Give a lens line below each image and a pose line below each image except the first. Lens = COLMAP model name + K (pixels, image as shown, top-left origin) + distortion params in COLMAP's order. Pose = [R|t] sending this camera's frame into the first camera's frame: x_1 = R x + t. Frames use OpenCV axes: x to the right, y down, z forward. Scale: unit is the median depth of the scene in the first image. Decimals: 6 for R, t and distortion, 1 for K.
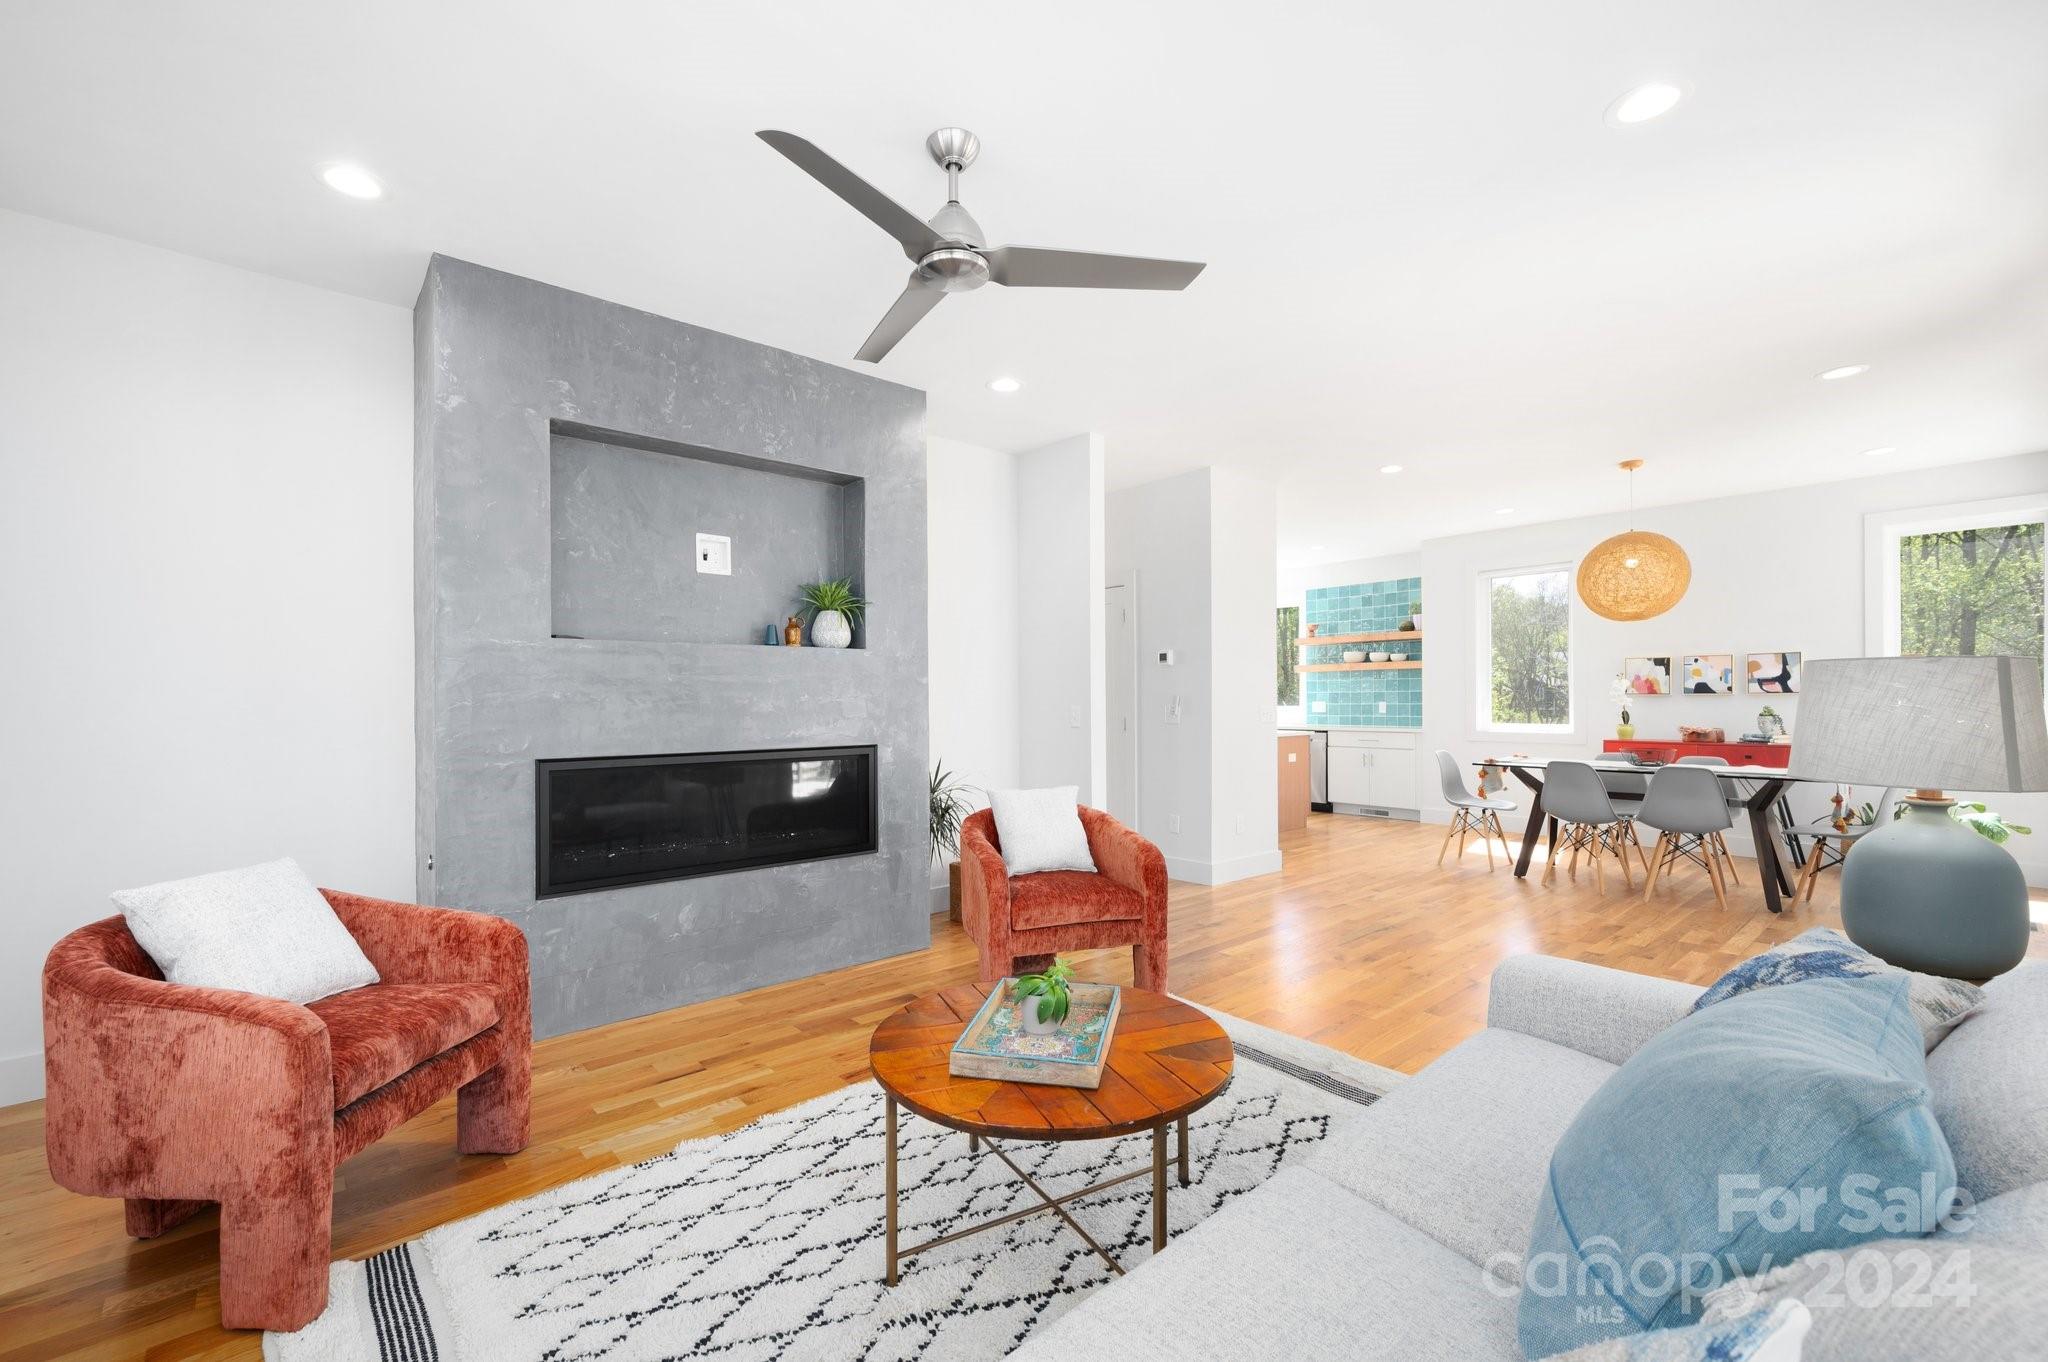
lens RADIAL K [[851.6, 0, 1000.9], [0, 851.6, 702.6], [0, 0, 1]] dist [-0.002792, -0.000467]
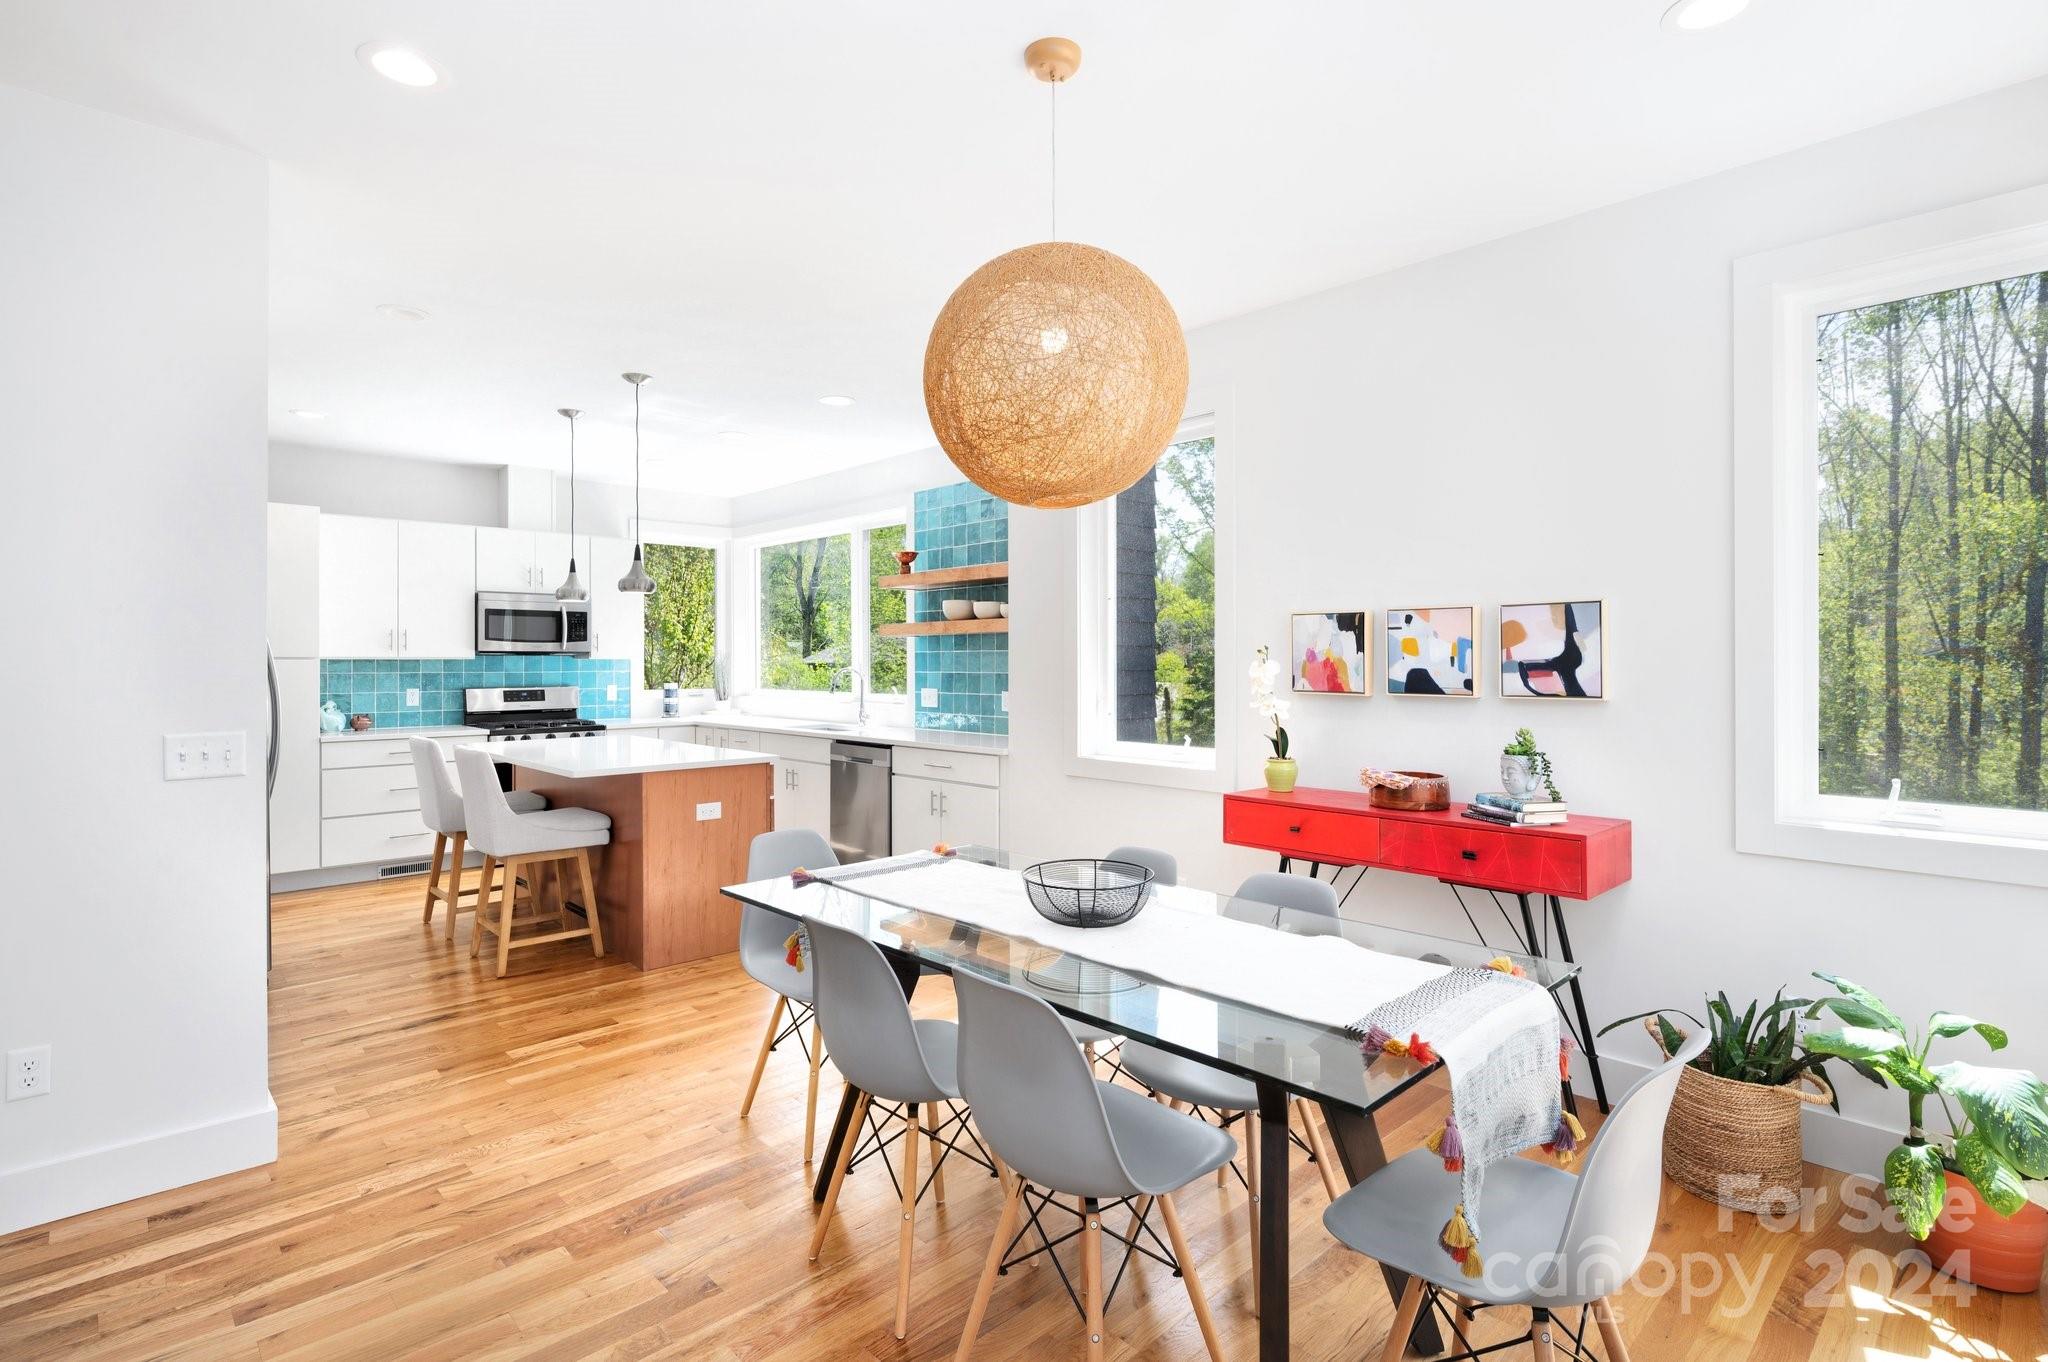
lens RADIAL K [[990.8, 0, 1024.8], [0, 990.8, 663.5], [0, 0, 1]] dist [0.000141, 0.000261]
pose [[0.998478, 0.002975, 0.055068, 0.569339], [-0.002918, 0.999995, -0.001121, -0.024344], [-0.055071, 0.000958, 0.998482, 0.476656]]
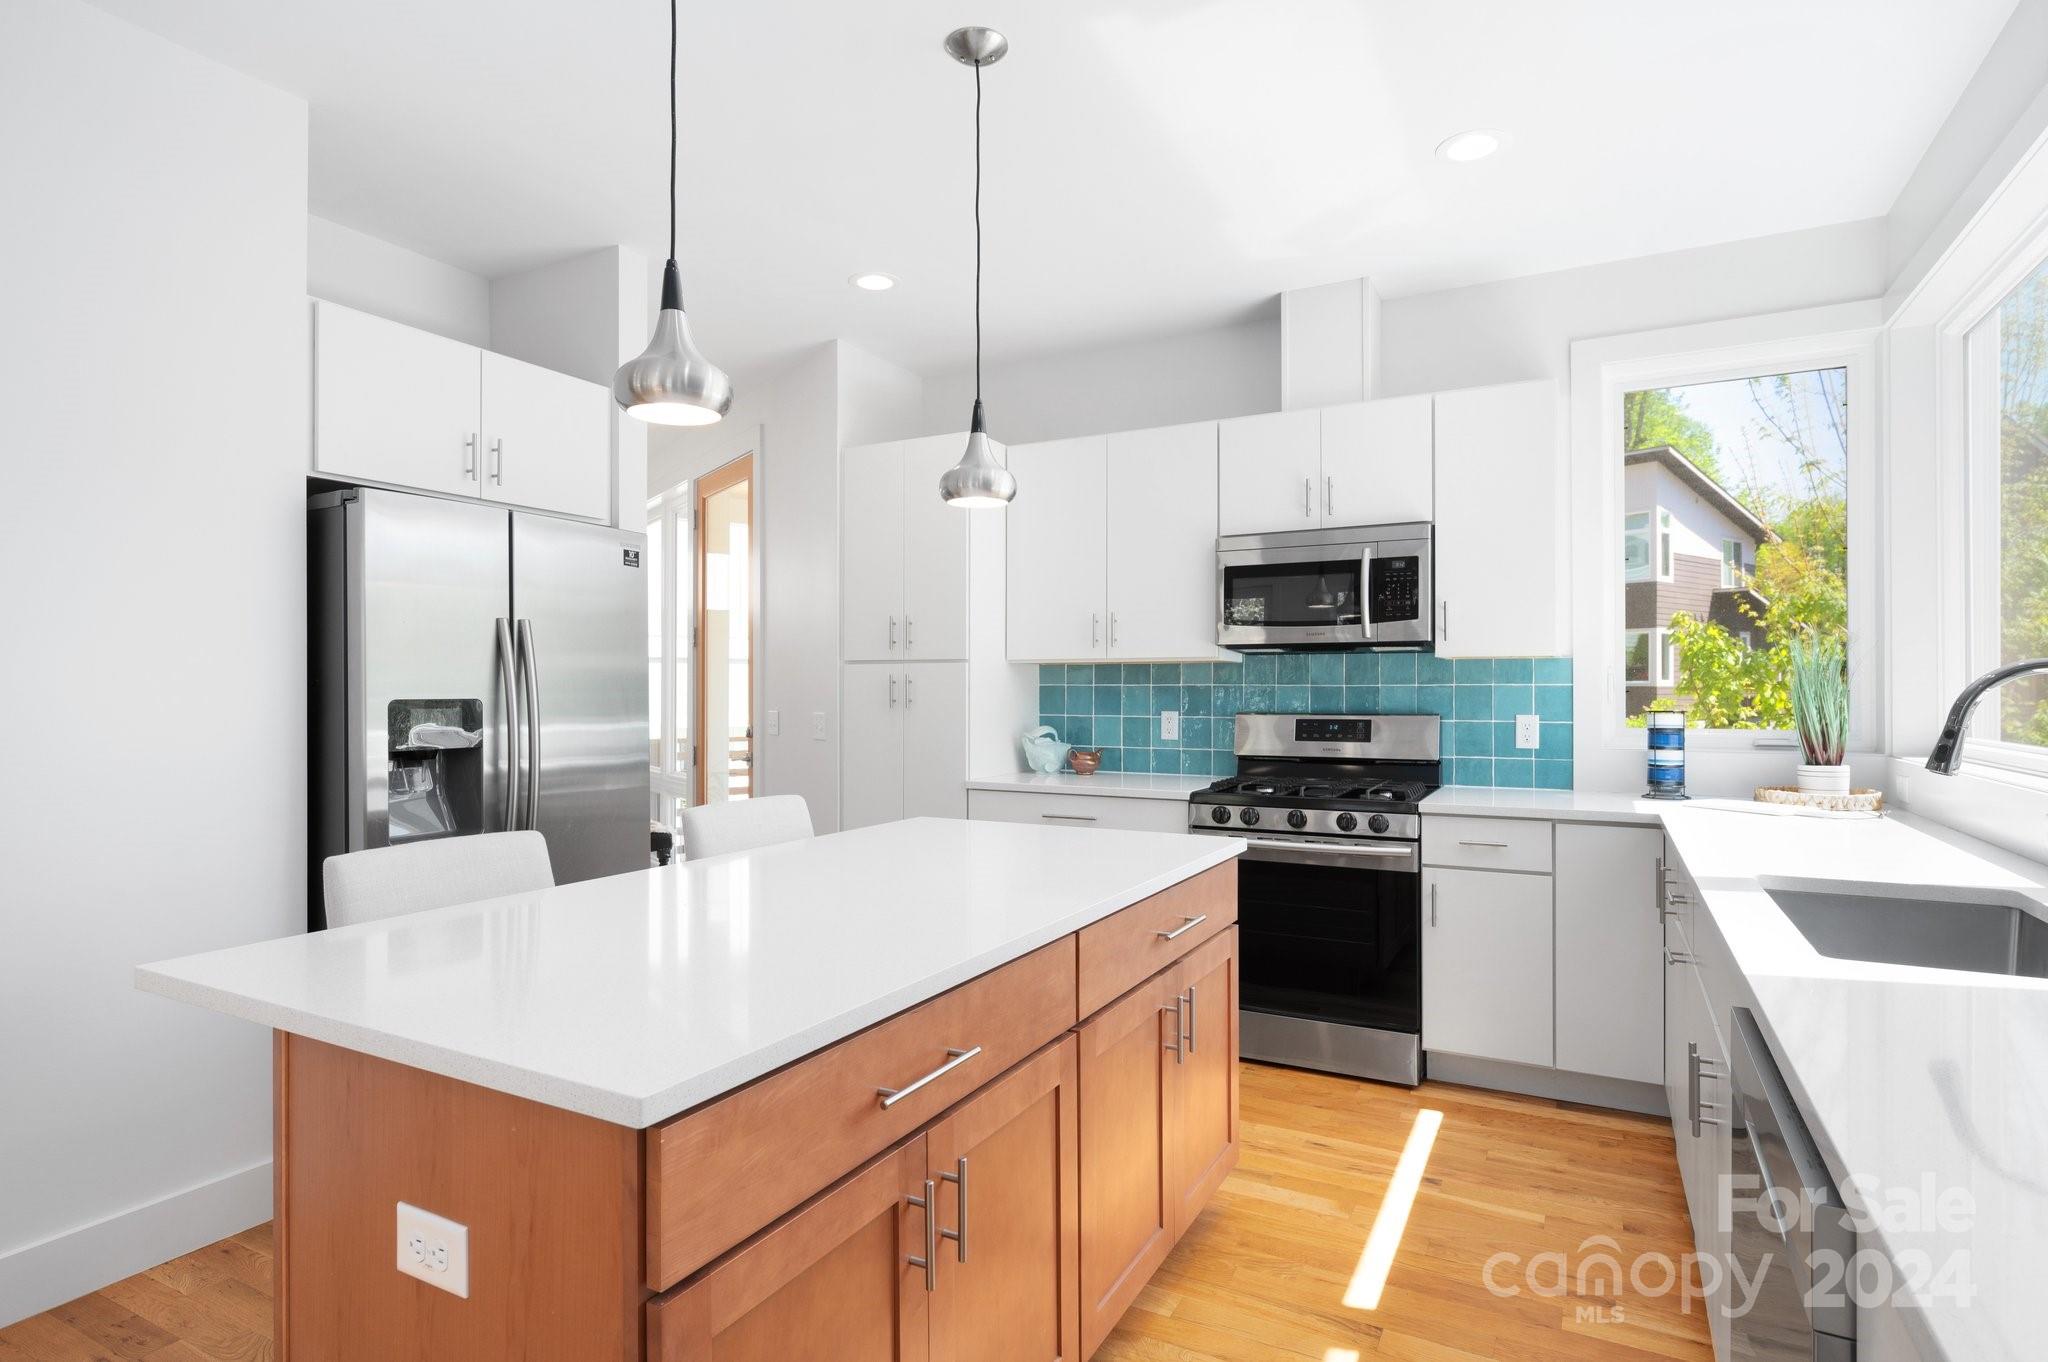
lens RADIAL K [[1066.0, 0, 1016.7], [0, 1066.0, 689.4], [0, 0, 1]] dist [-0.001288, 0.000289]
pose [[0.361677, 0.004774, -0.932291, 0.583480], [-0.003073, 0.999988, 0.003928, -0.014267], [0.932298, 0.001444, 0.361687, 1.177754]]
